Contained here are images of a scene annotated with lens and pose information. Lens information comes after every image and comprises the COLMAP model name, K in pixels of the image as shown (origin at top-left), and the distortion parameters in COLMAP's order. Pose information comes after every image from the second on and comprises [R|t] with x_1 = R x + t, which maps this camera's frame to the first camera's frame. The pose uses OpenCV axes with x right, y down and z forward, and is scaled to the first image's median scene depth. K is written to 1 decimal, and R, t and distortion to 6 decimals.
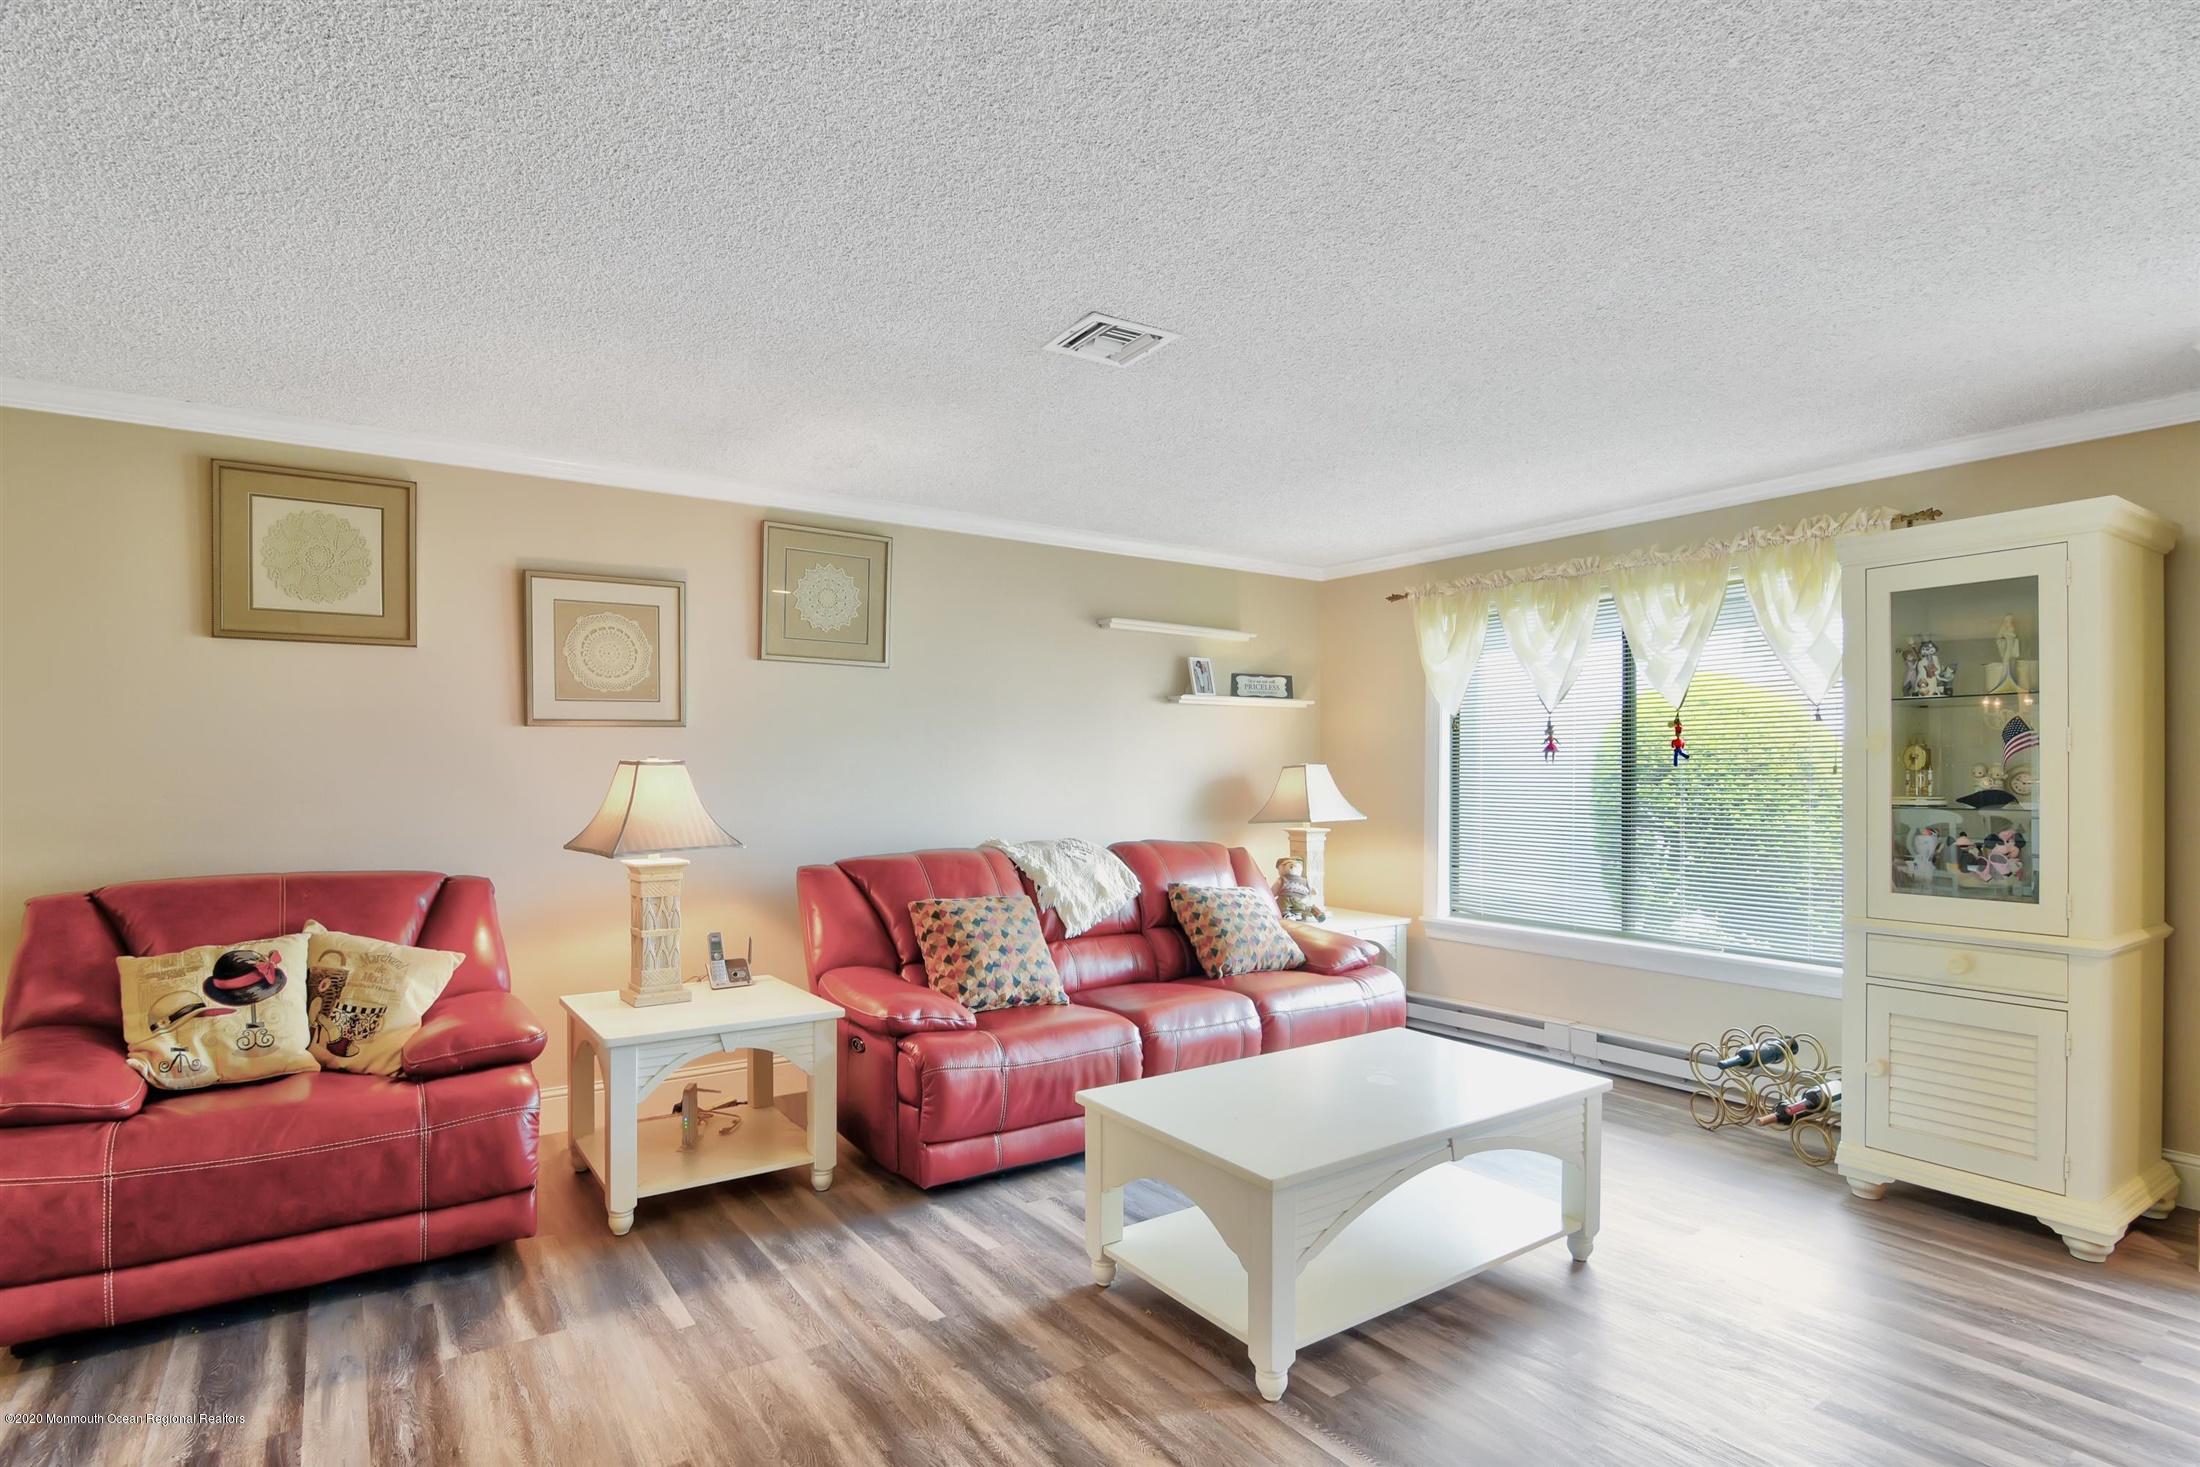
lens RADIAL K [[1112.1, 0, 1099.1], [0, 1112.1, 773.1], [0, 0, 1]] dist [0.001231, 0.000307]
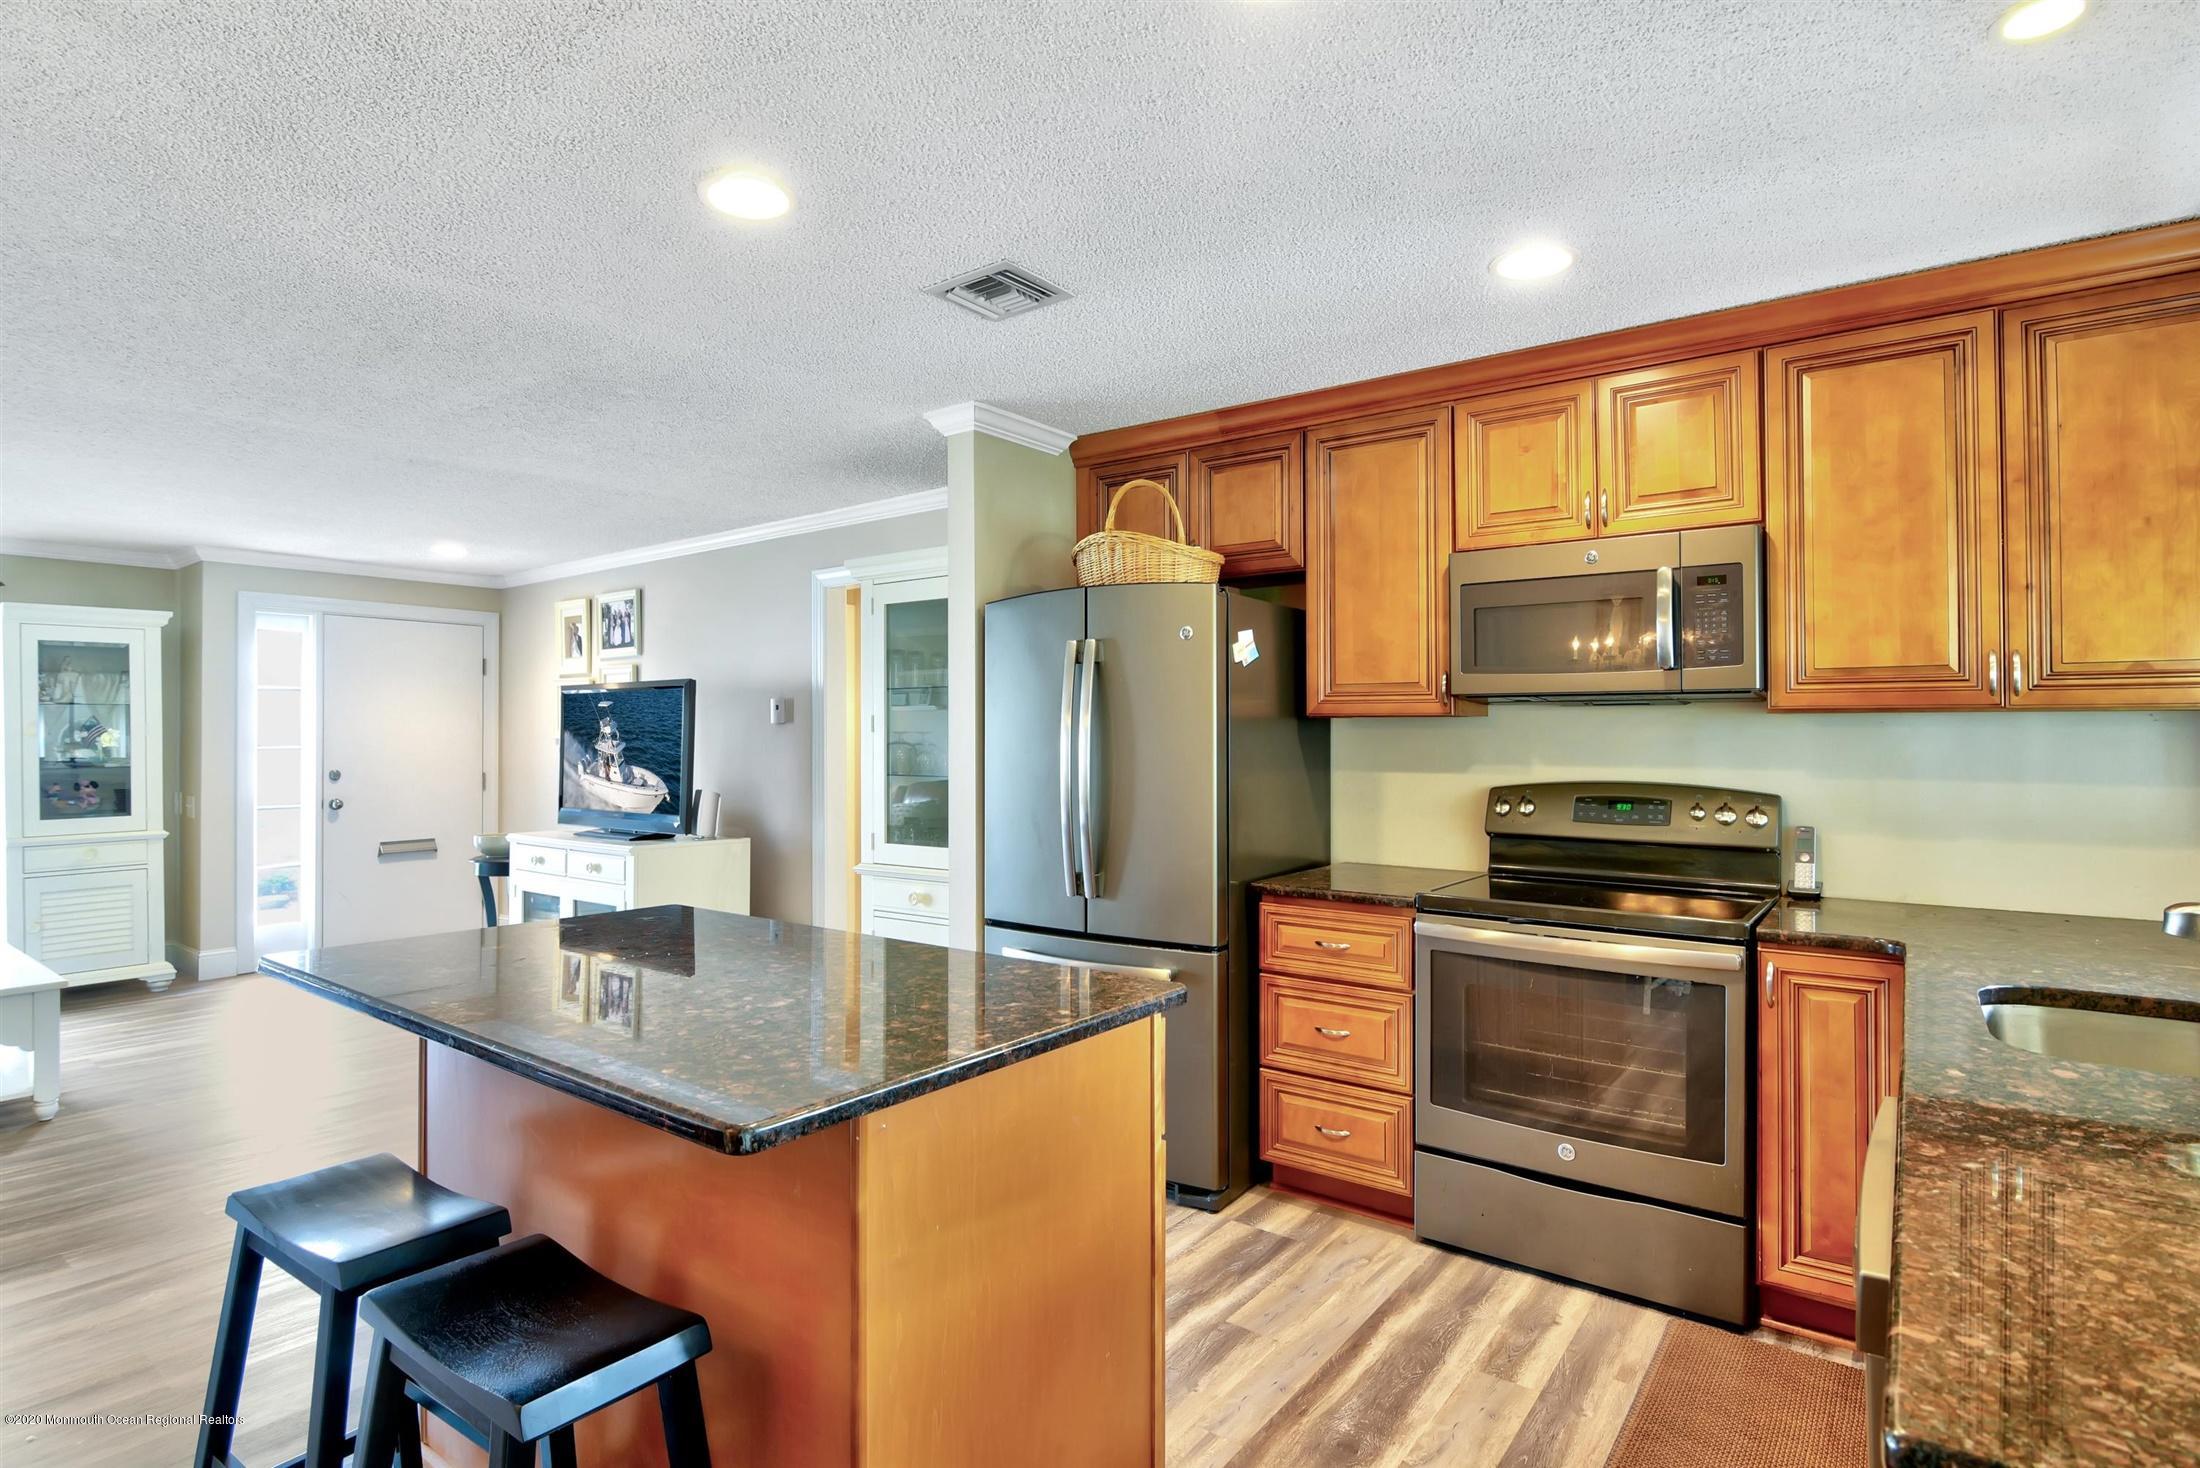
lens RADIAL K [[1099.3, 0, 1100.9], [0, 1099.3, 730.9], [0, 0, 1]] dist [-0.022076, -0.000660]
pose [[-0.314893, 0.007468, 0.949098, -0.978806], [0.011036, 0.999930, -0.004206, -0.001743], [-0.949063, 0.009150, -0.314953, -0.001451]]
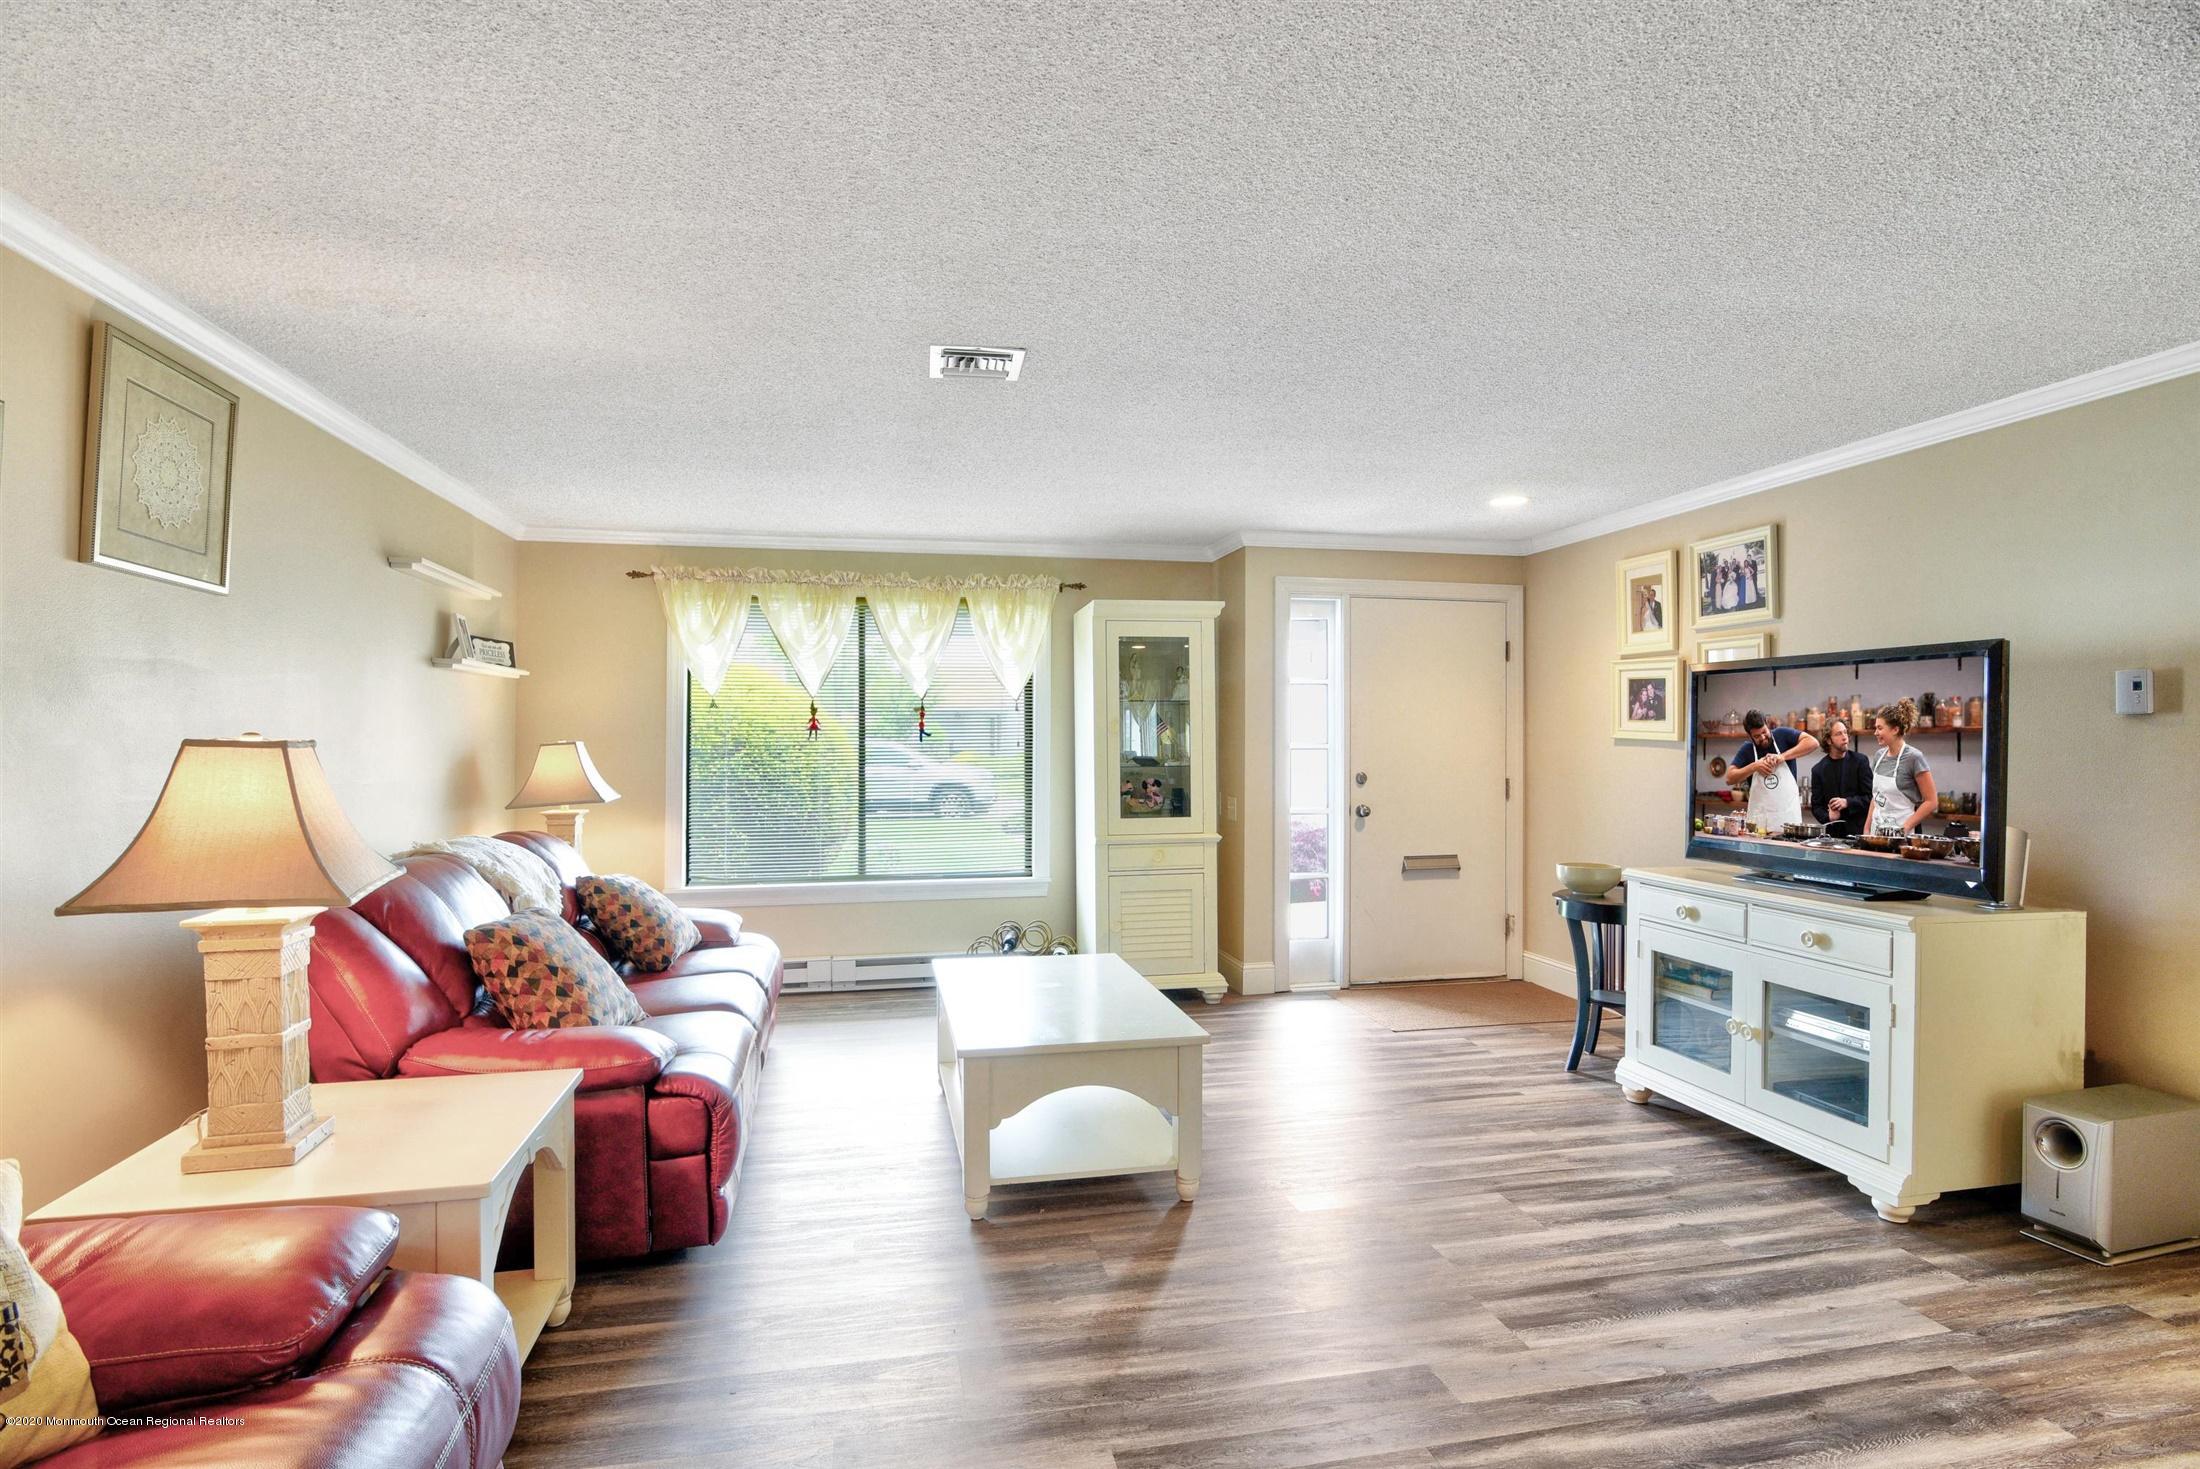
lens RADIAL K [[1099.3, 0, 1100.9], [0, 1099.3, 731.4], [0, 0, 1]] dist [-0.022076, -0.000660]
pose [[0.385542, 0.004738, 0.922678, -0.599091], [0.007112, 0.999942, -0.008107, -0.007123], [-0.922663, 0.009687, 0.385485, 0.294395]]
